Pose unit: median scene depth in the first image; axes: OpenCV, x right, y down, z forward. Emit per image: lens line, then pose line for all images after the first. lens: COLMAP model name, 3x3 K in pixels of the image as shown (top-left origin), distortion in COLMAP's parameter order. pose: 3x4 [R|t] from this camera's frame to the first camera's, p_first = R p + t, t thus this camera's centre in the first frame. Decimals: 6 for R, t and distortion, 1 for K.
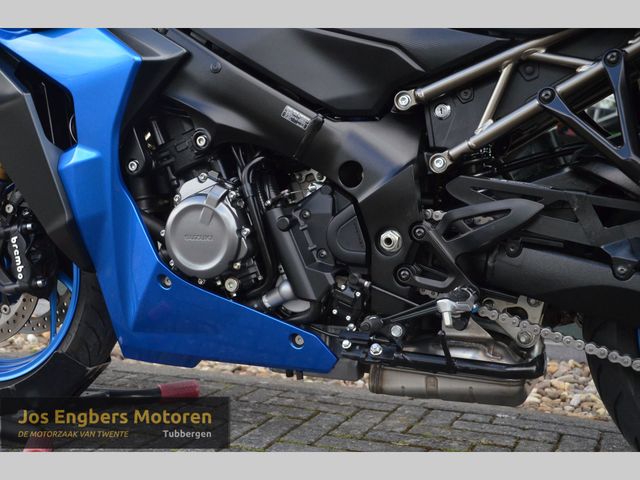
lens RADIAL K [[896.0, 0, 326.3], [0, 896.0, 242.7], [0, 0, 1]] dist [0.135329, 0.000000]
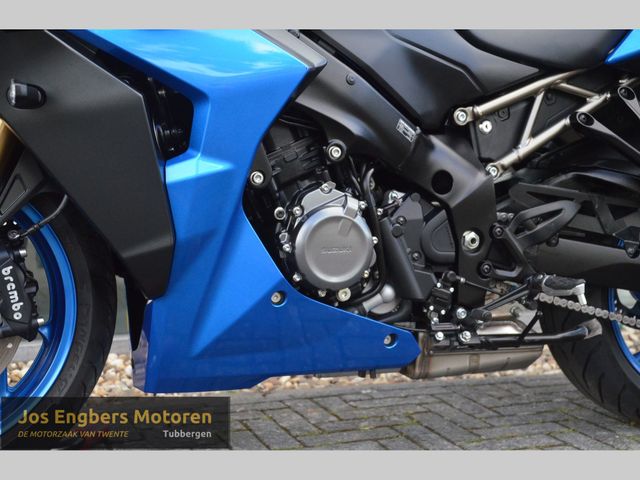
lens RADIAL K [[896.0, 0, 318.8], [0, 896.0, 261.1], [0, 0, 1]] dist [0.135329, 0.000000]
pose [[0.726084, -0.072686, 0.683753, -0.846981], [0.060413, 0.997295, 0.041864, -0.035132], [-0.684947, 0.010911, 0.728511, 0.294334]]
